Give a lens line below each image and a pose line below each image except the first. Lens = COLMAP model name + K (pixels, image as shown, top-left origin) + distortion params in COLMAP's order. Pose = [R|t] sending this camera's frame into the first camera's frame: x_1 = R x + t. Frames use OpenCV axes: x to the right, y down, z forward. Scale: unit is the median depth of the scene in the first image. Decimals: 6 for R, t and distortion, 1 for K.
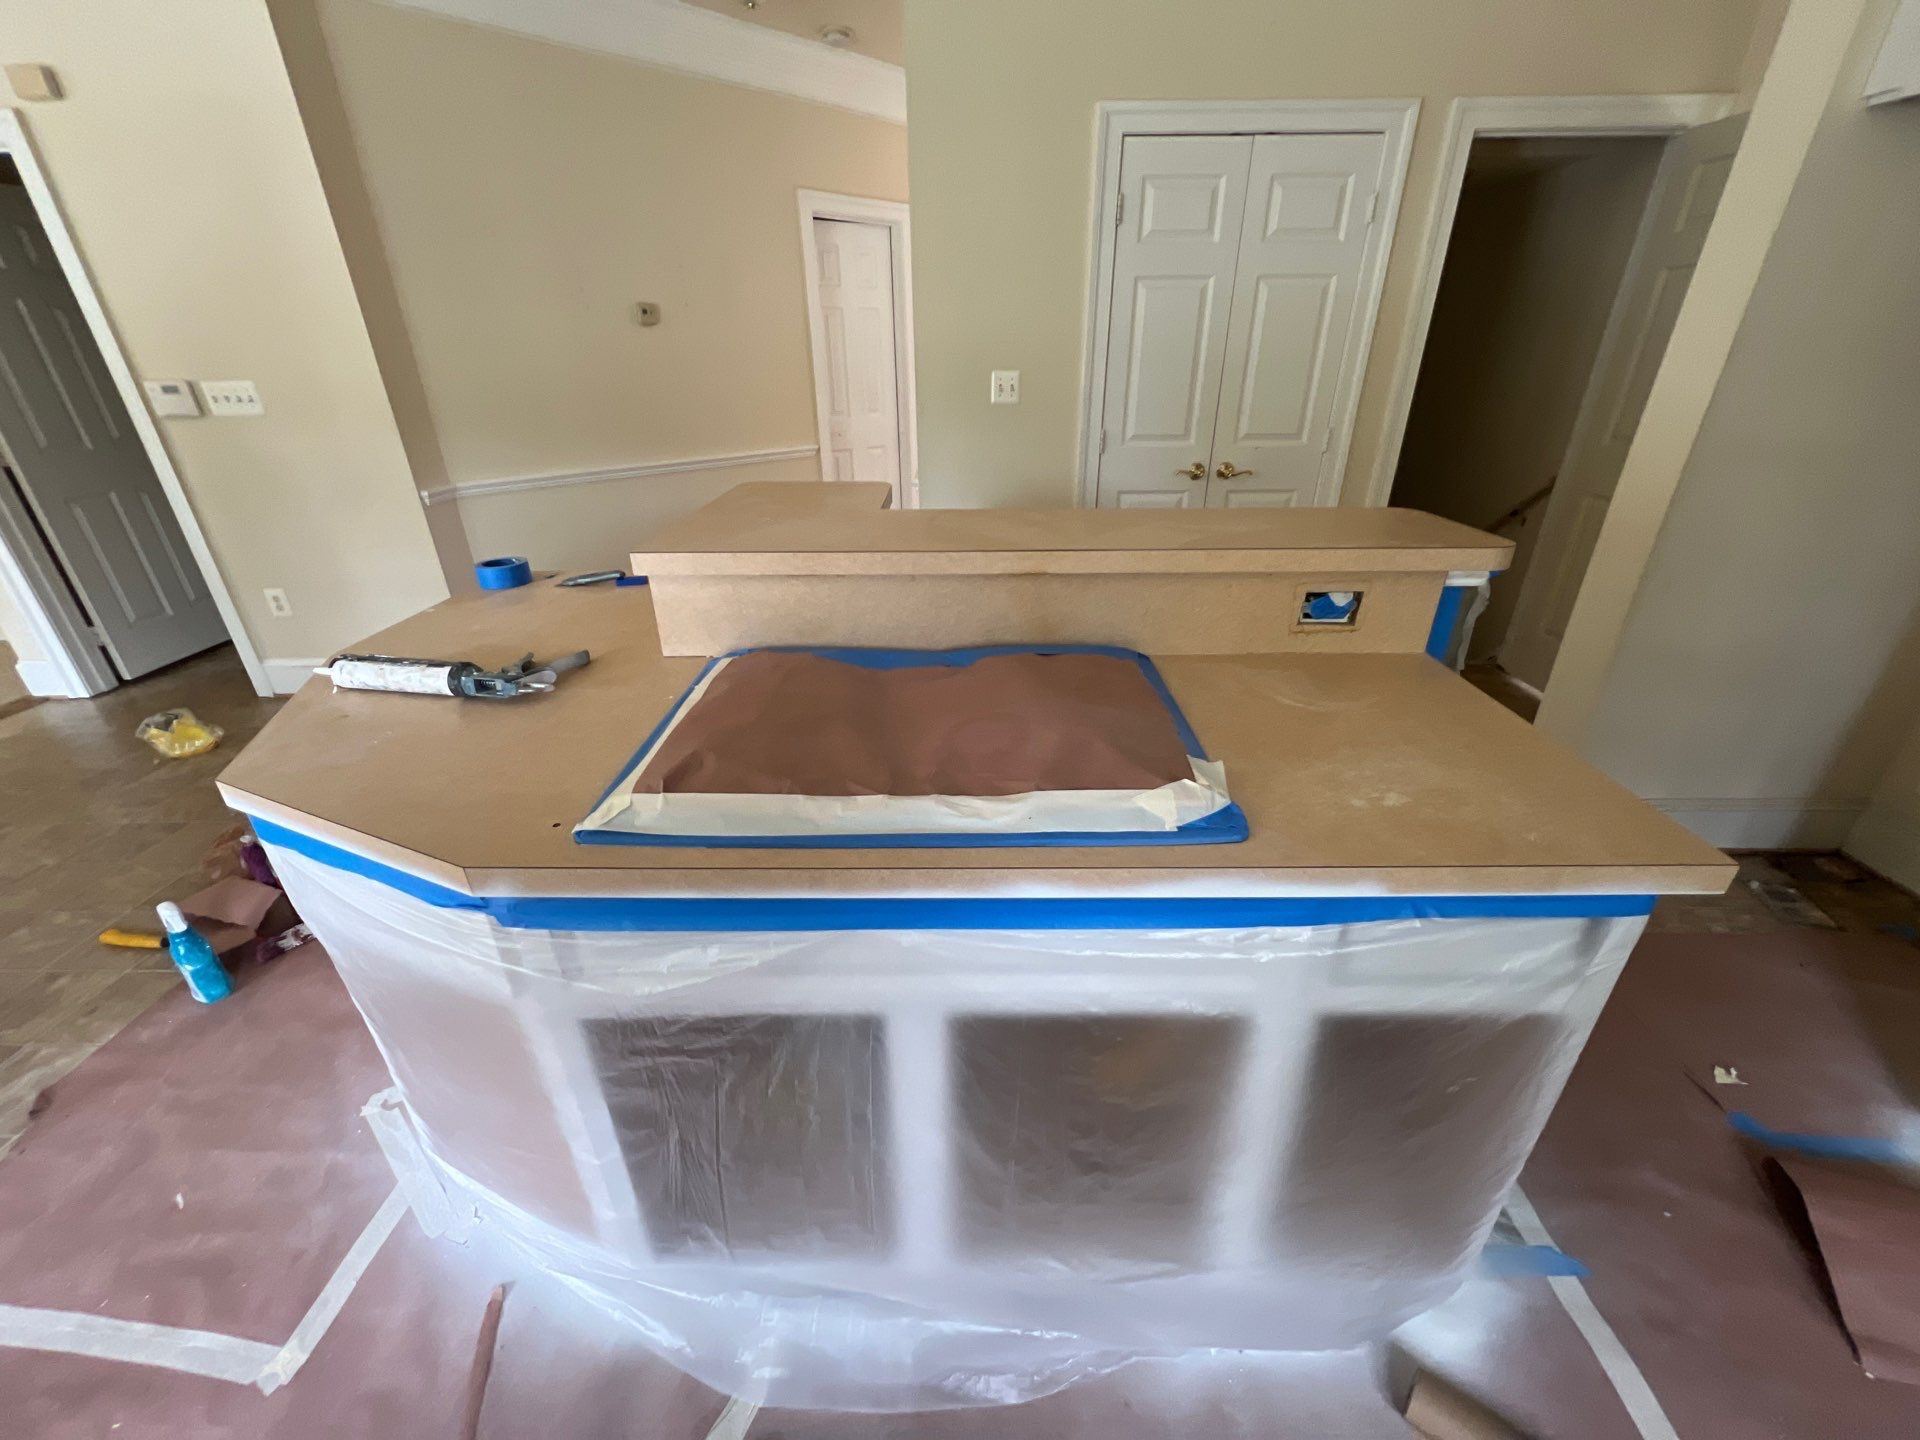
lens RADIAL K [[764.0, 0, 957.7], [0, 764.0, 720.1], [0, 0, 1]] dist [-0.000807, 0.000095]
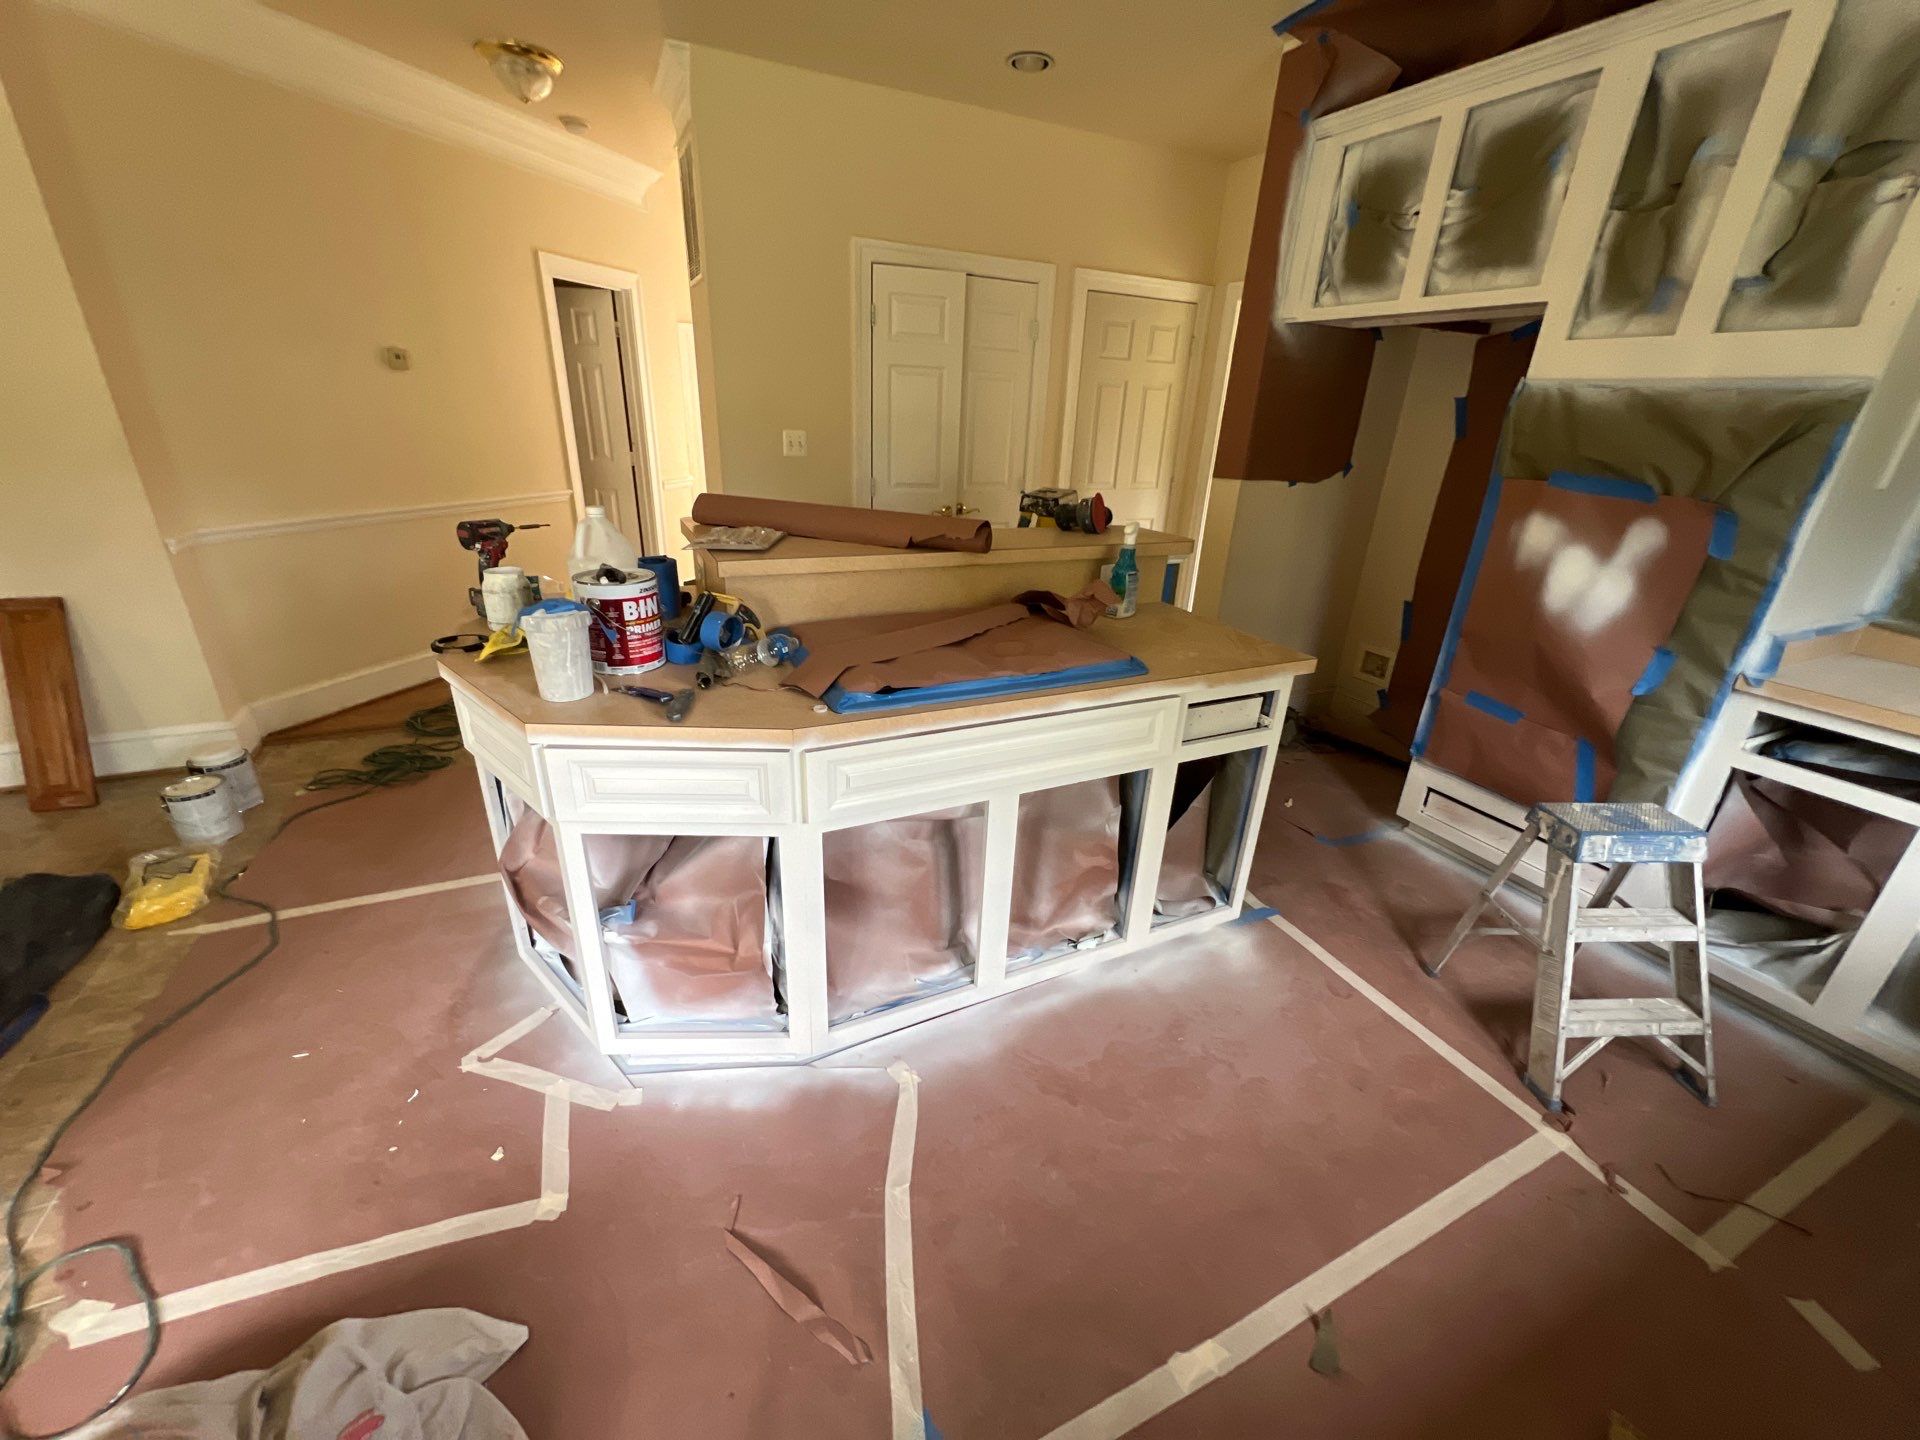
lens RADIAL K [[764.0, 0, 954.9], [0, 764.0, 722.0], [0, 0, 1]] dist [-0.000807, 0.000095]
pose [[0.898902, -0.124960, 0.419952, -0.301076], [0.147365, 0.988855, -0.021192, 0.077663], [-0.412624, 0.080936, 0.907299, -0.201683]]
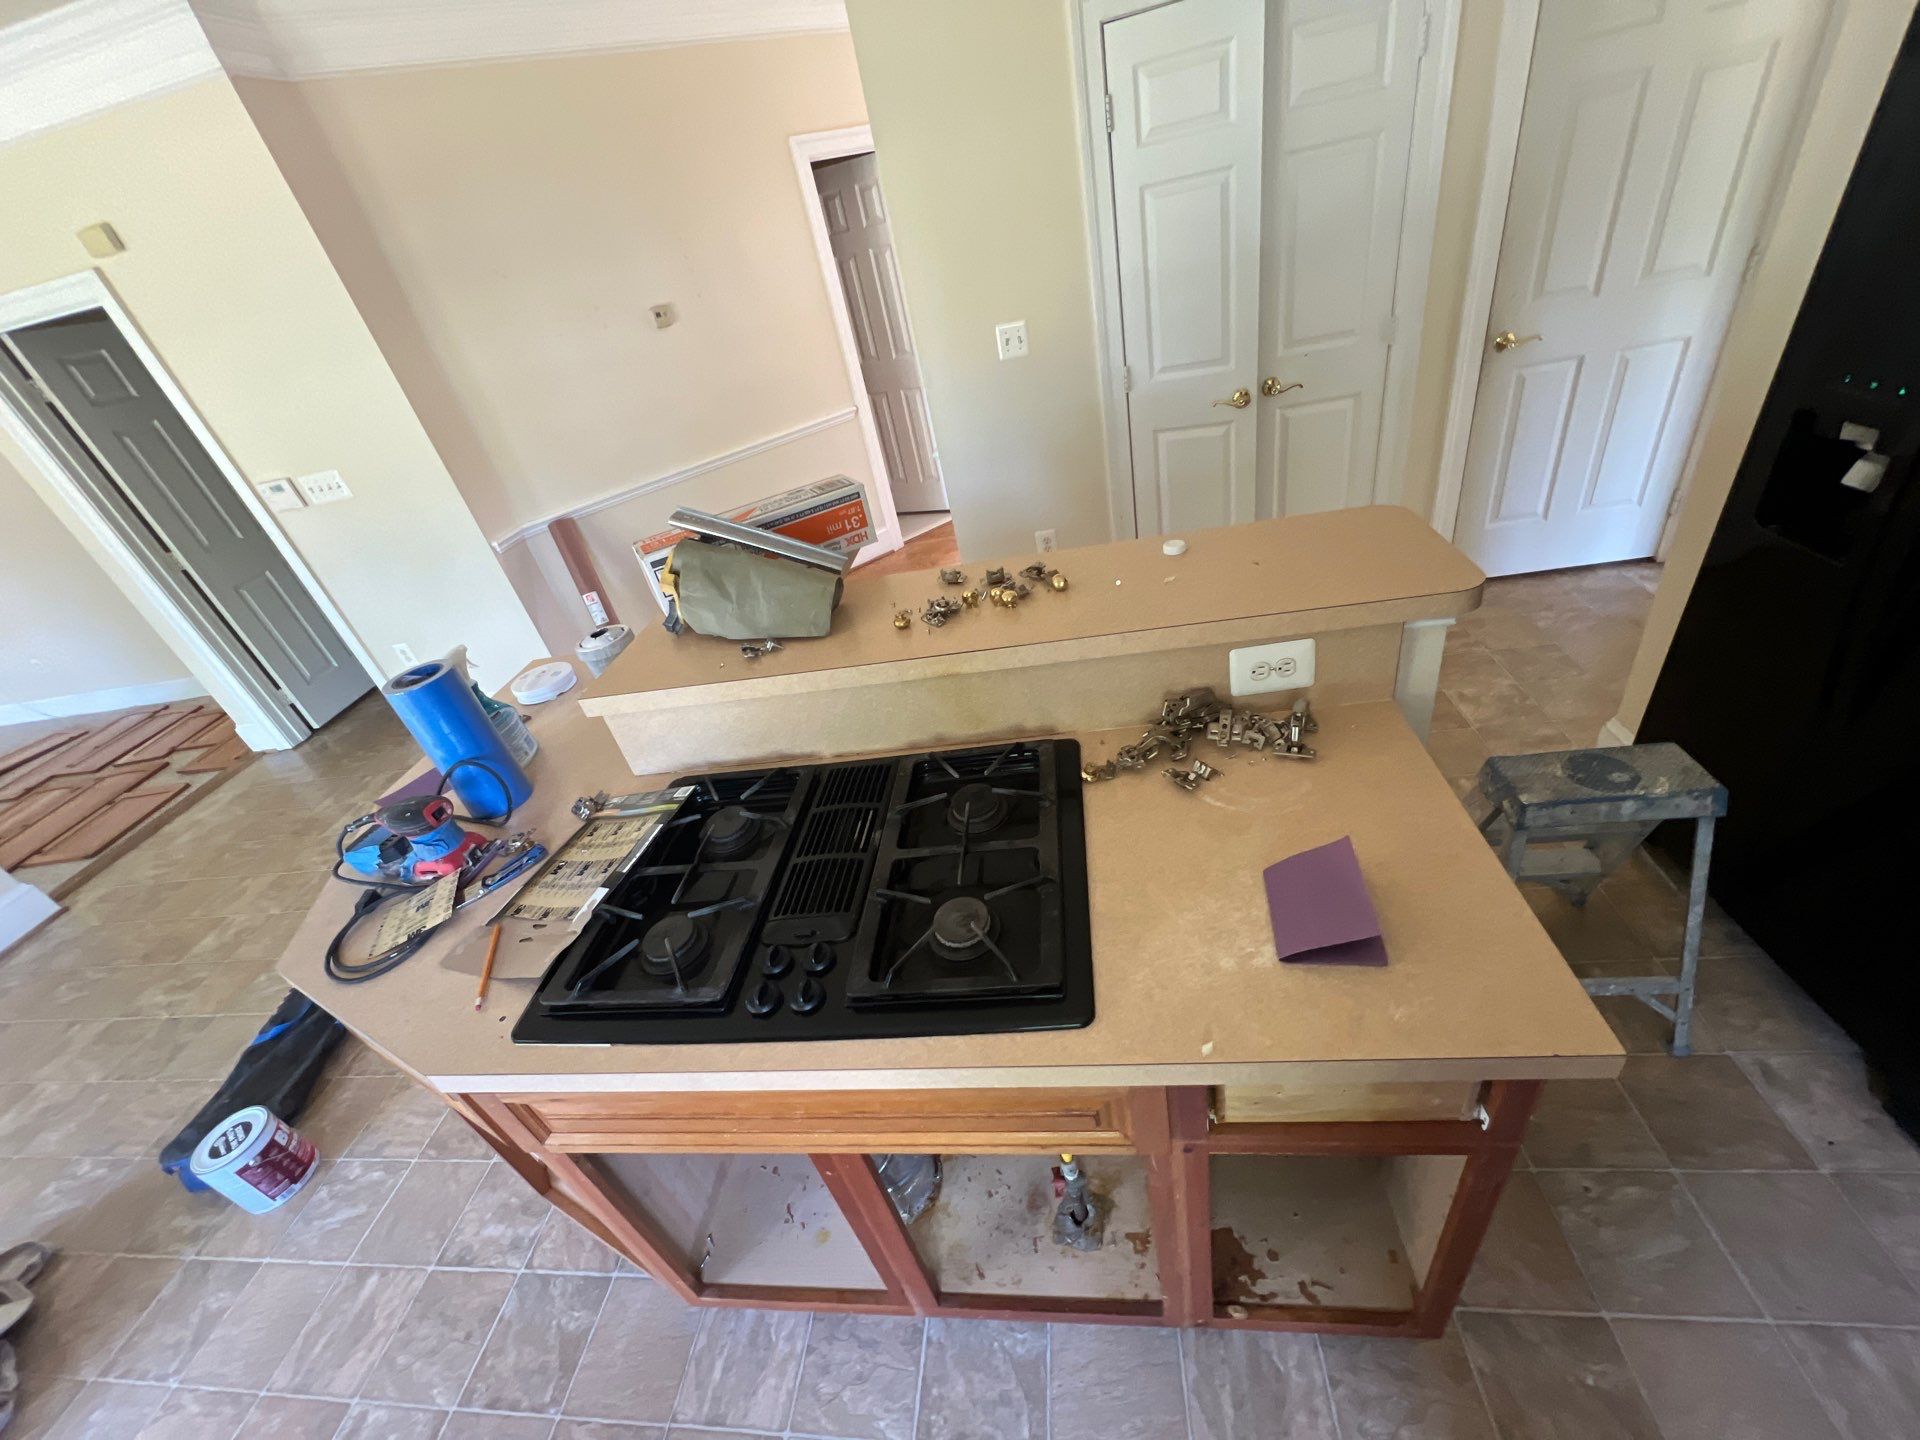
lens RADIAL K [[764.0, 0, 957.8], [0, 764.0, 722.7], [0, 0, 1]] dist [-0.000807, 0.000095]
pose [[0.978146, -0.100223, -0.182167, 0.129444], [0.124970, 0.983625, 0.129866, -0.116273], [0.166169, -0.149793, 0.974654, 0.015529]]
